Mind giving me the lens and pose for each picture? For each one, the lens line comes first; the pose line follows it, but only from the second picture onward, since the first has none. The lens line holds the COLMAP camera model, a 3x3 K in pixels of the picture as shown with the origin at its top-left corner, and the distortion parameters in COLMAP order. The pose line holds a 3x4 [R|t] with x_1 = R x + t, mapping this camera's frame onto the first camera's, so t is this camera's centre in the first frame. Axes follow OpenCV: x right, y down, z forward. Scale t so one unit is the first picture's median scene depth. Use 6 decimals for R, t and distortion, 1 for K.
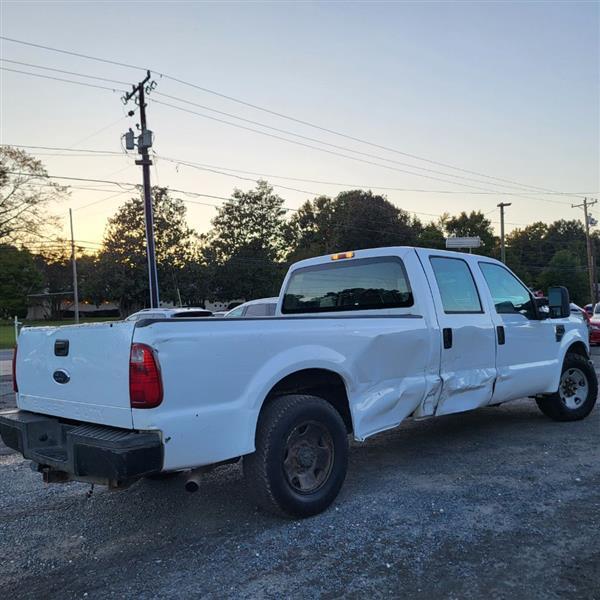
lens RADIAL K [[611.3, 0, 300.0], [0, 611.3, 300.0], [0, 0, 1]] dist [0.040100, -0.014402]
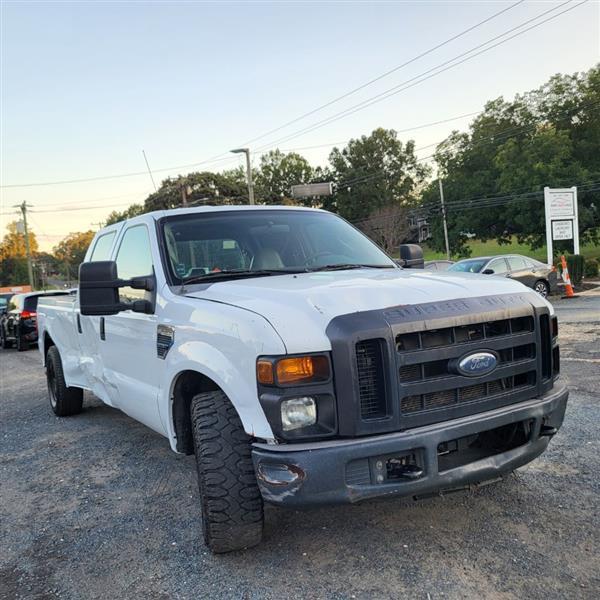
lens RADIAL K [[614.7, 0, 295.5], [0, 614.7, 305.1], [0, 0, 1]] dist [0.027660, 0.006679]
pose [[-0.231400, 0.107087, -0.966947, 0.101647], [0.123909, 0.989073, 0.079885, -0.000454], [0.964936, -0.101328, -0.242141, 0.141747]]
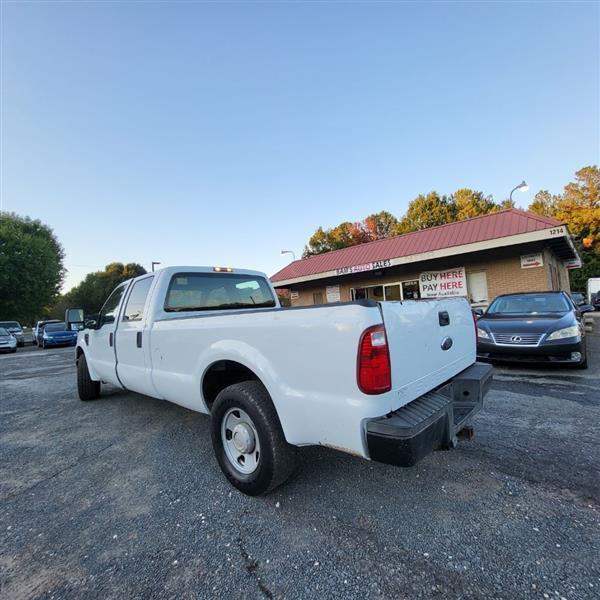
lens RADIAL K [[312.6, 0, 304.3], [0, 312.6, 298.4], [0, 0, 1]] dist [-0.001597, -0.001632]
pose [[-0.050716, 0.083163, 0.995245, -0.062805], [0.026116, 0.996297, -0.081920, 0.005414], [-0.998372, 0.021837, -0.052700, 0.085377]]
